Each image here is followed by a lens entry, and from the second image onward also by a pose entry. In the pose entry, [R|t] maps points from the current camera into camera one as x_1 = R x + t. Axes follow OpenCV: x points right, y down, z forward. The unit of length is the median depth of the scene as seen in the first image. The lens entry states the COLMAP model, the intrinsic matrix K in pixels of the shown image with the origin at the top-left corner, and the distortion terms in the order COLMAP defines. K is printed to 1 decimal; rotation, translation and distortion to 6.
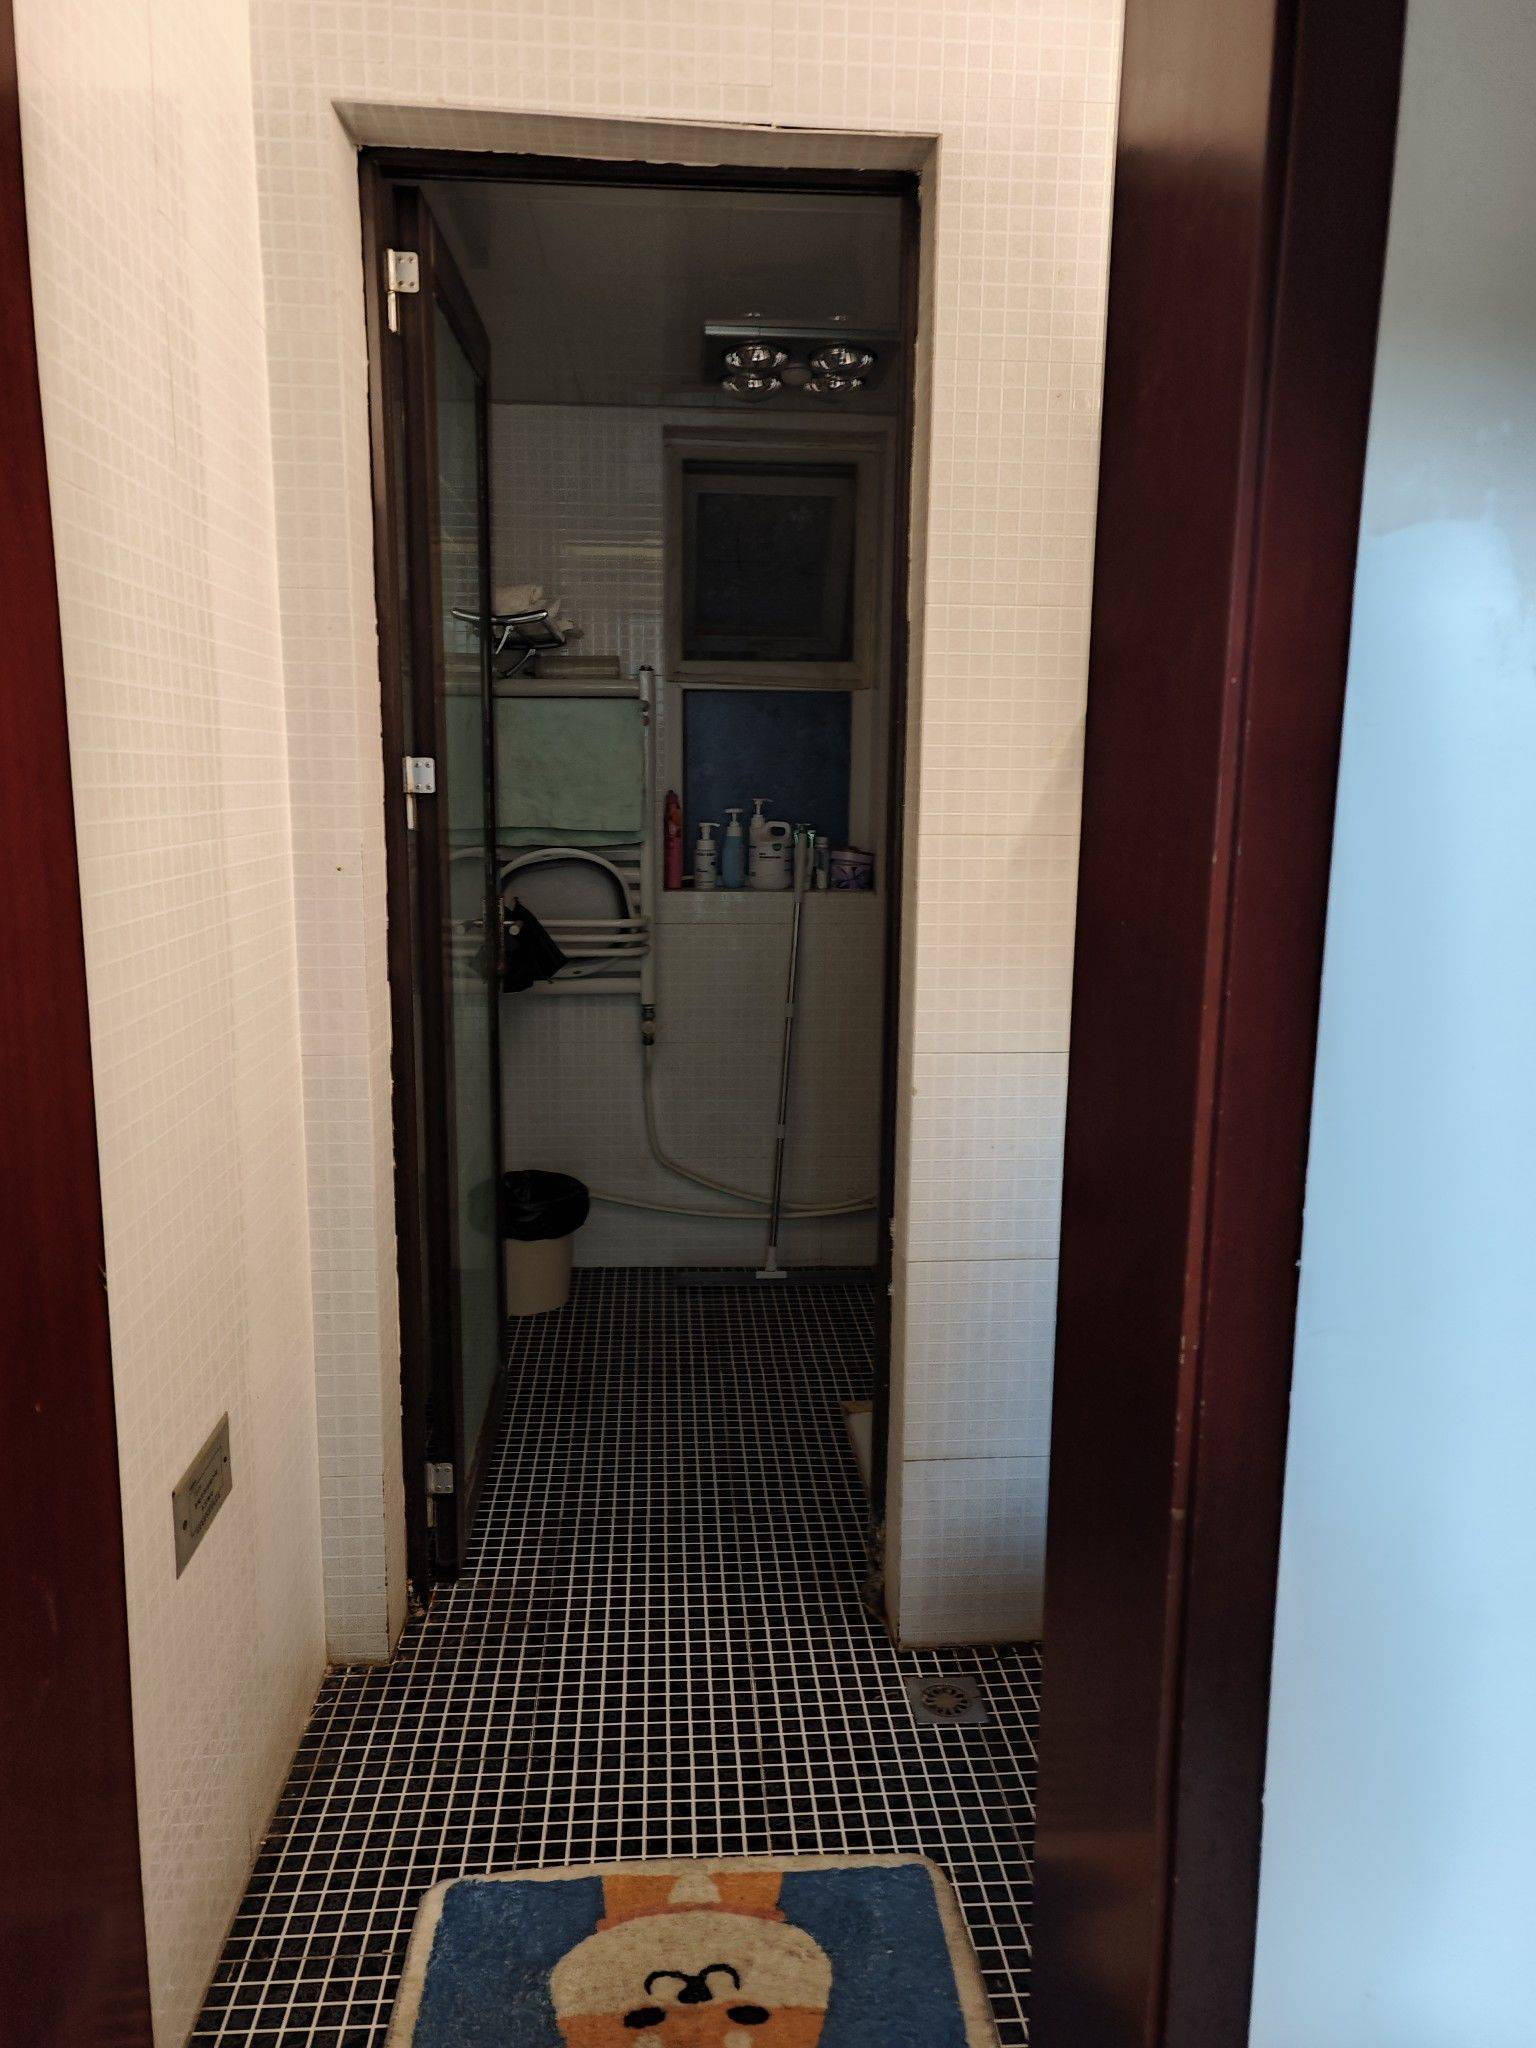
lens RADIAL K [[1422.4, 0, 768.0], [0, 1422.4, 1024.0], [0, 0, 1]] dist [0.024006, 0.002152]
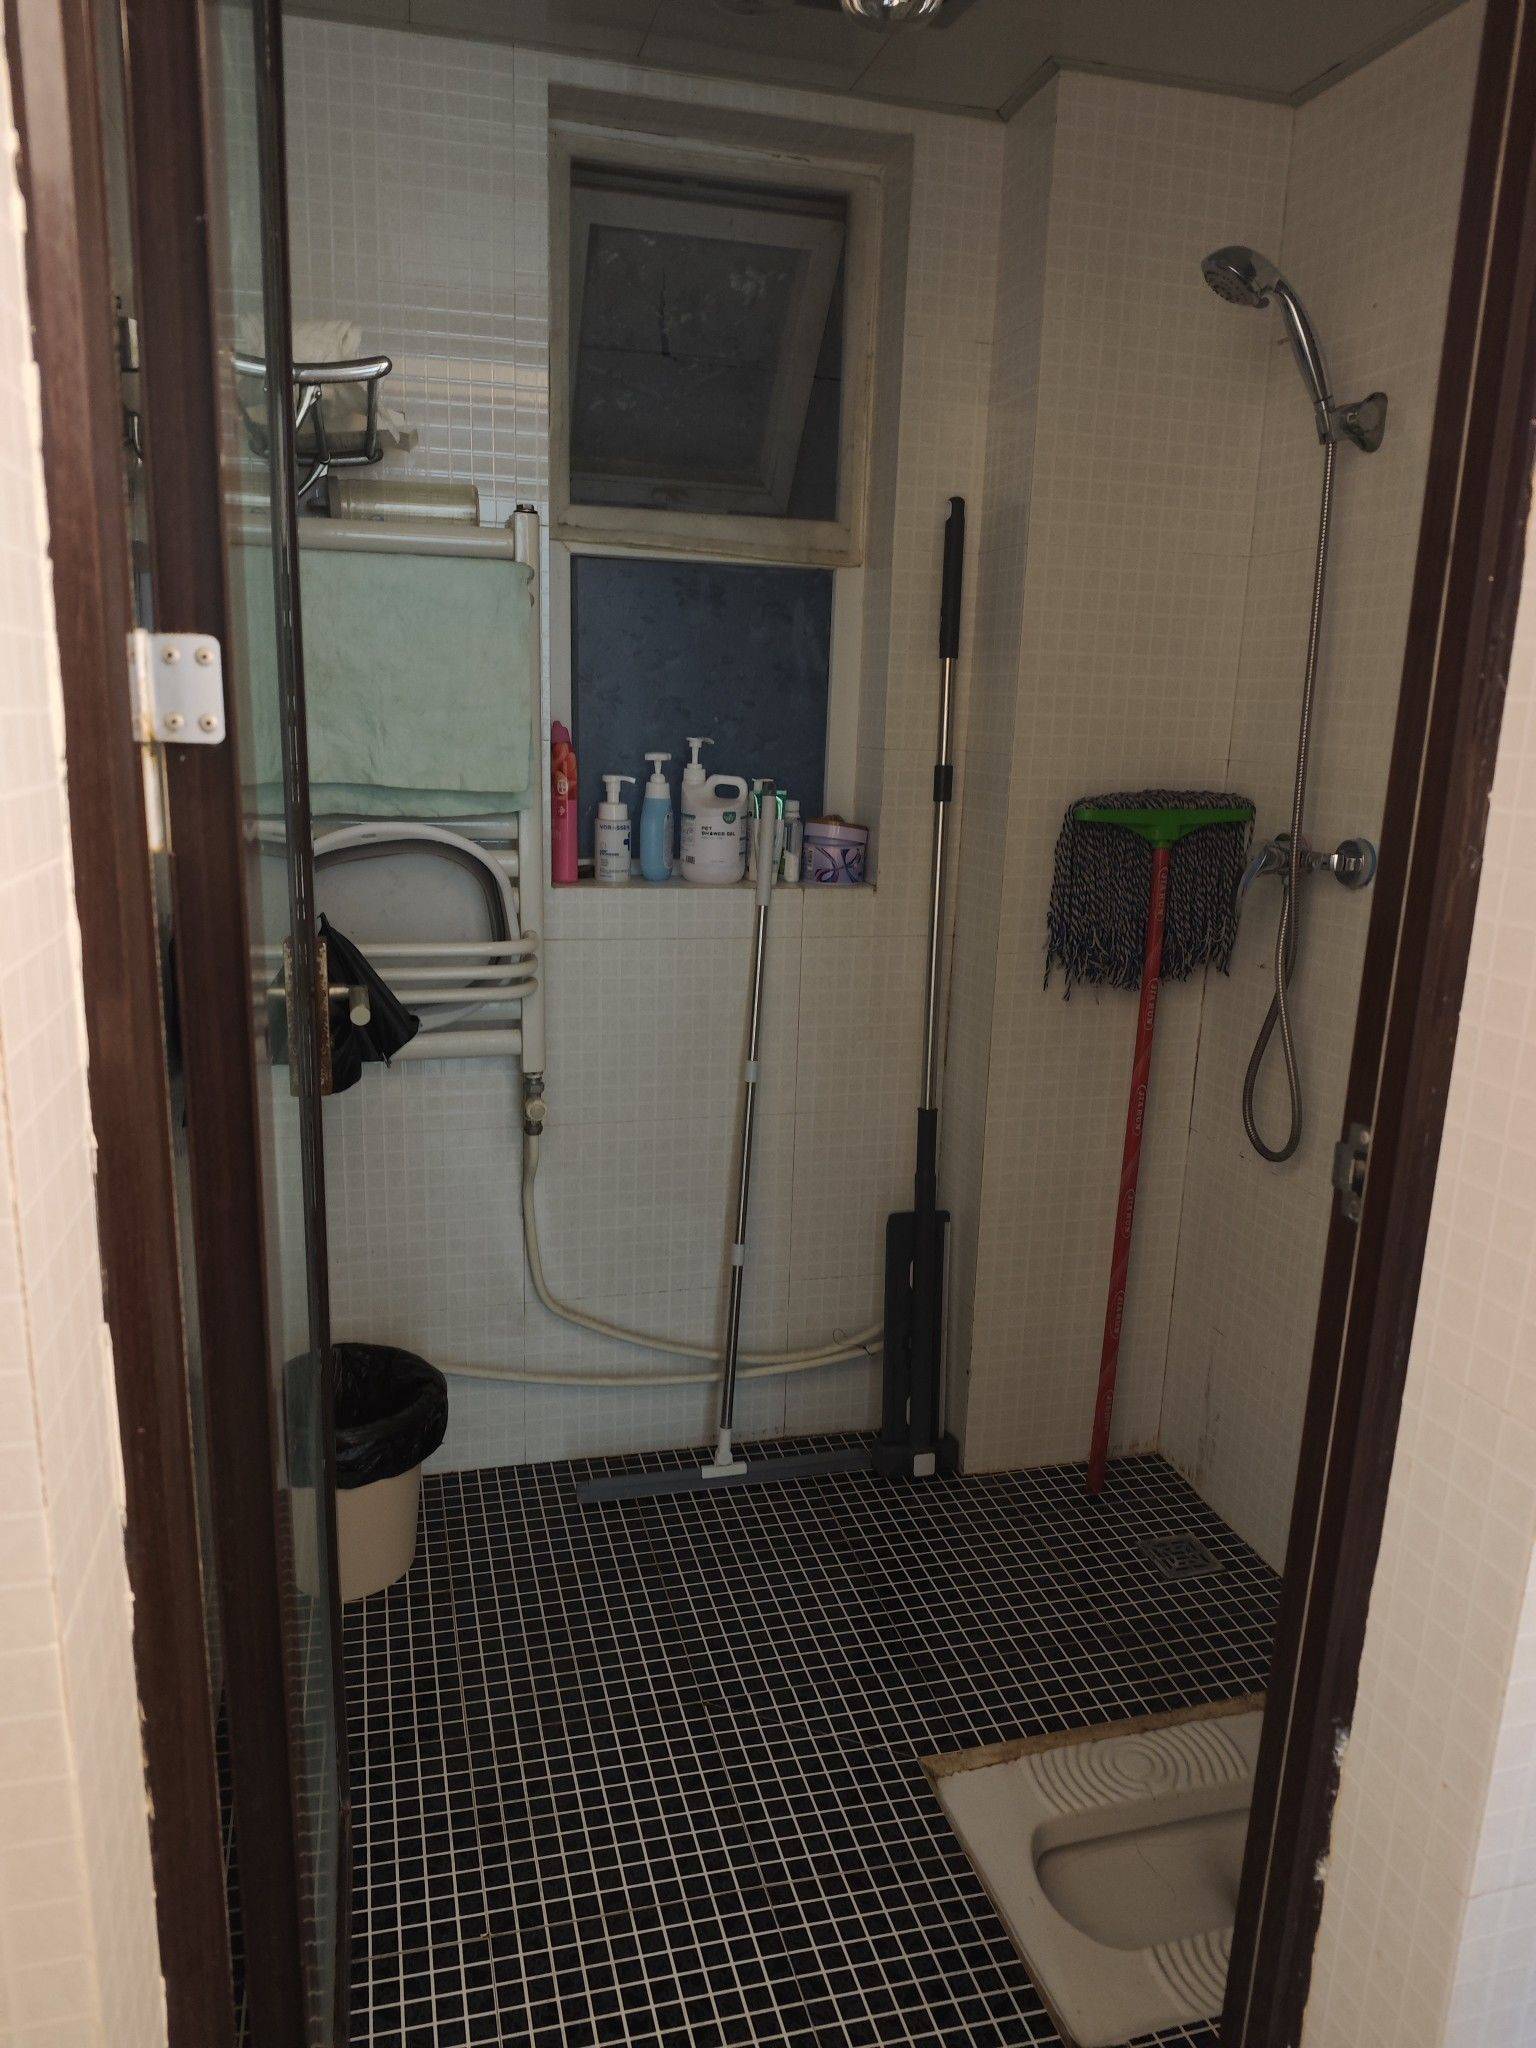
lens RADIAL K [[1413.8, 0, 762.9], [0, 1413.8, 1067.0], [0, 0, 1]] dist [0.088143, -0.176725]
pose [[0.981753, -0.023470, 0.188706, -0.100804], [0.008070, 0.996602, 0.081969, -0.064926], [-0.189988, -0.078950, 0.978607, 0.369064]]
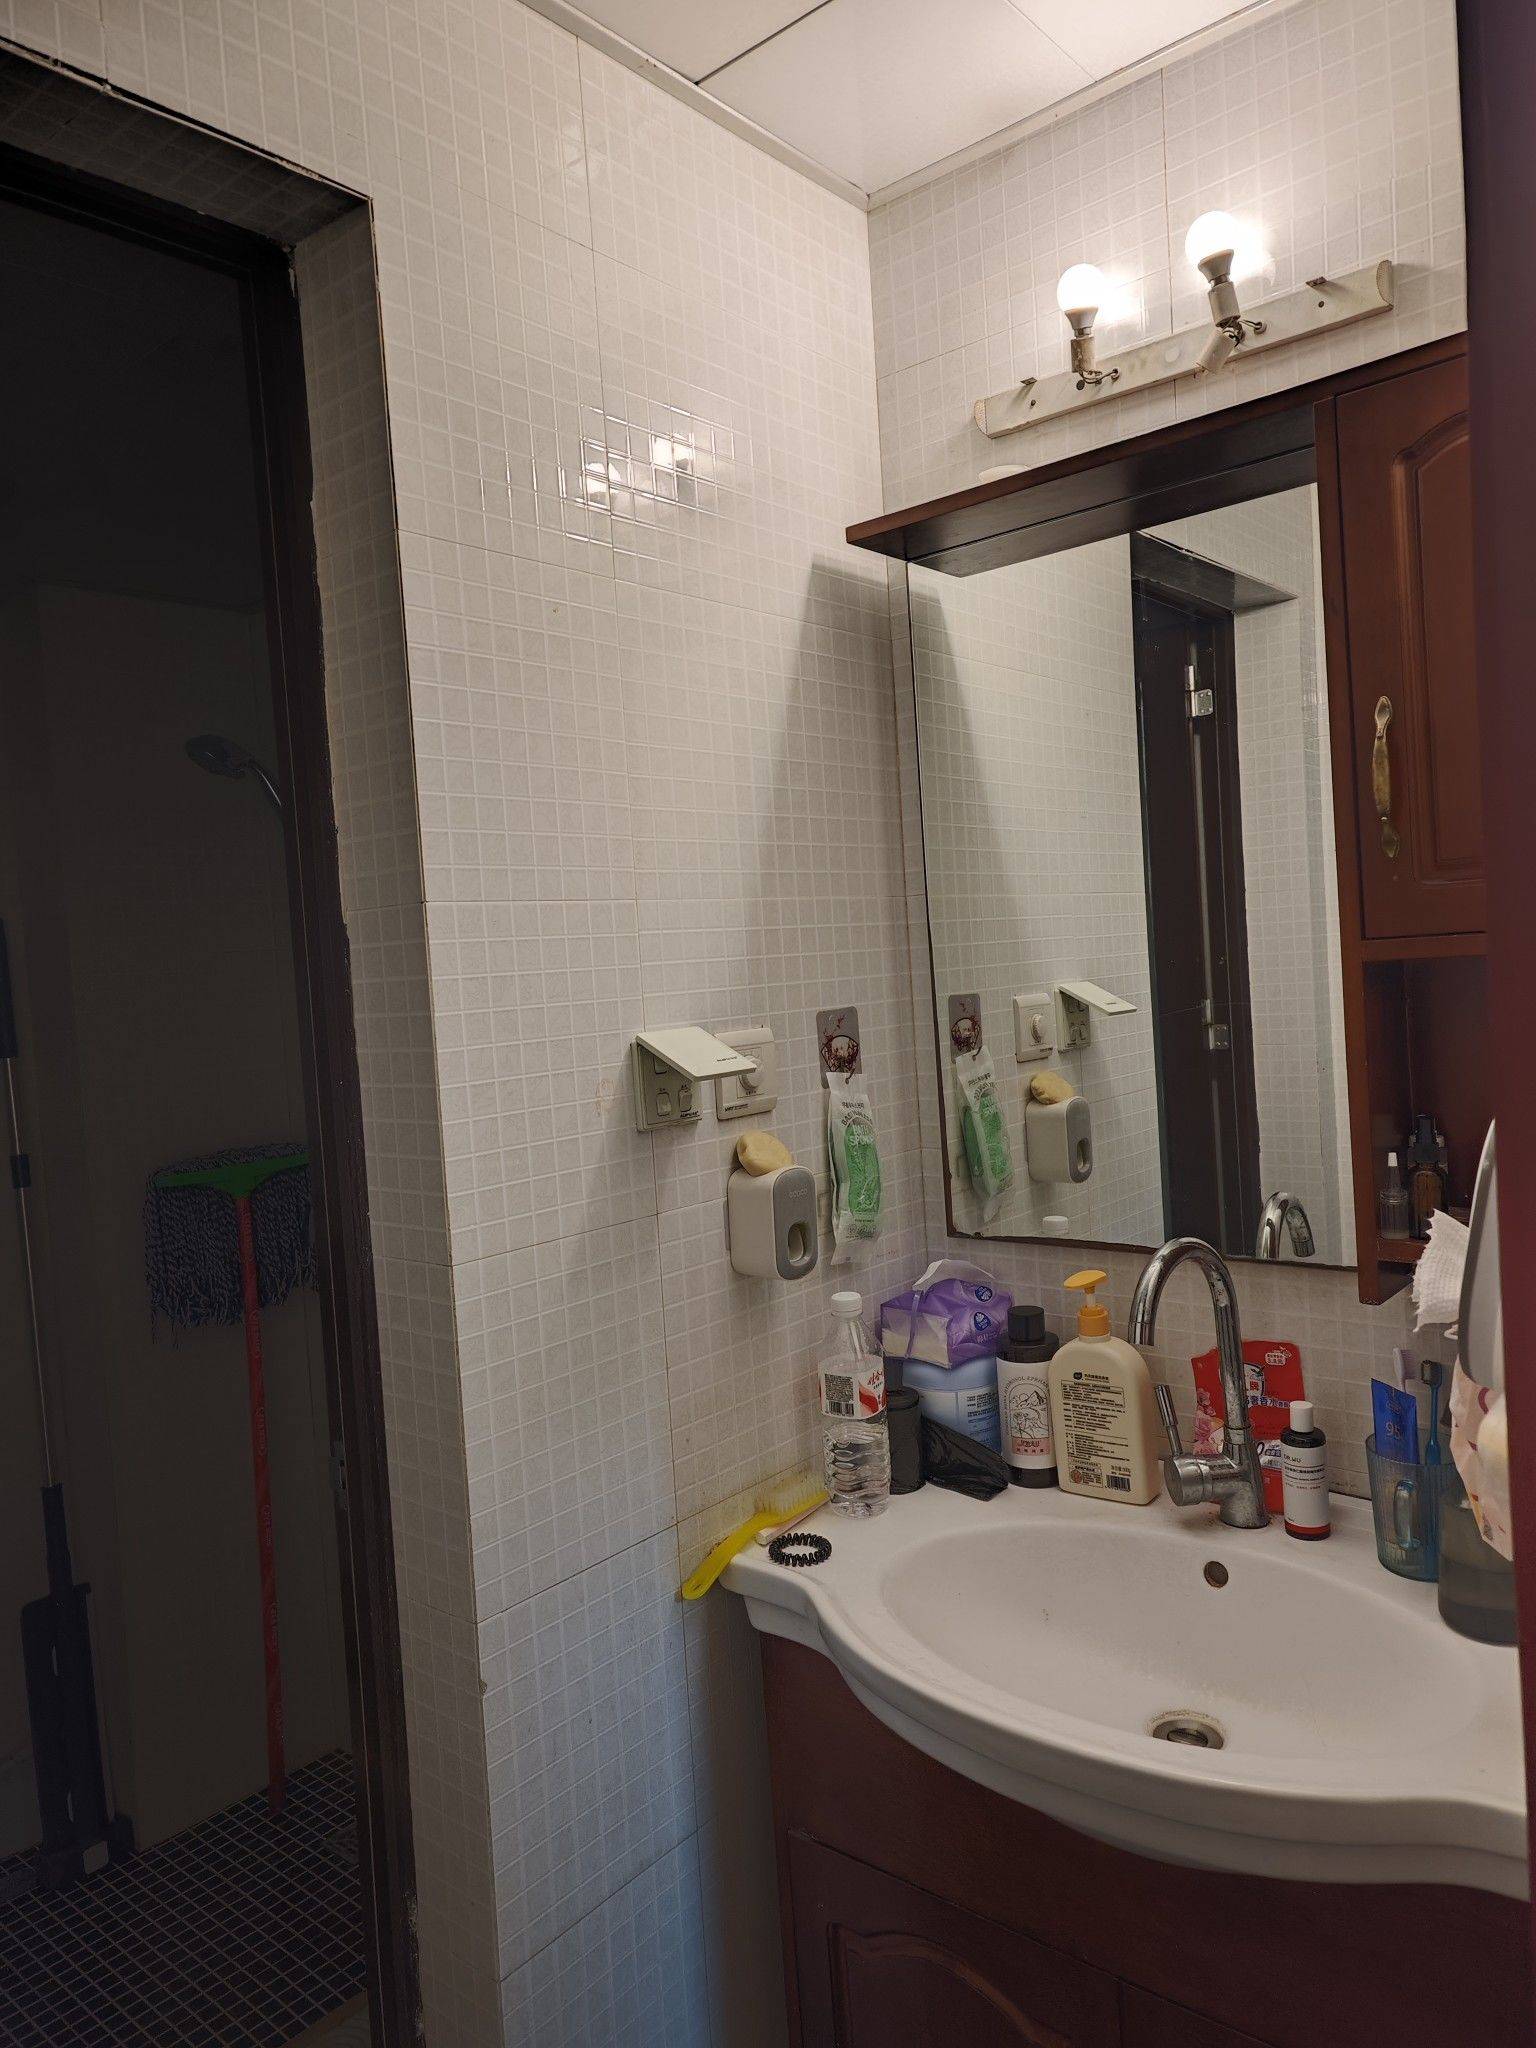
lens RADIAL K [[1422.4, 0, 768.0], [0, 1422.4, 1024.0], [0, 0, 1]] dist [0.024006, 0.002152]
pose [[0.709232, -0.081892, 0.700202, -0.117538], [0.188936, 0.978976, -0.076877, -0.087995], [-0.679185, 0.186817, 0.709794, 0.247026]]
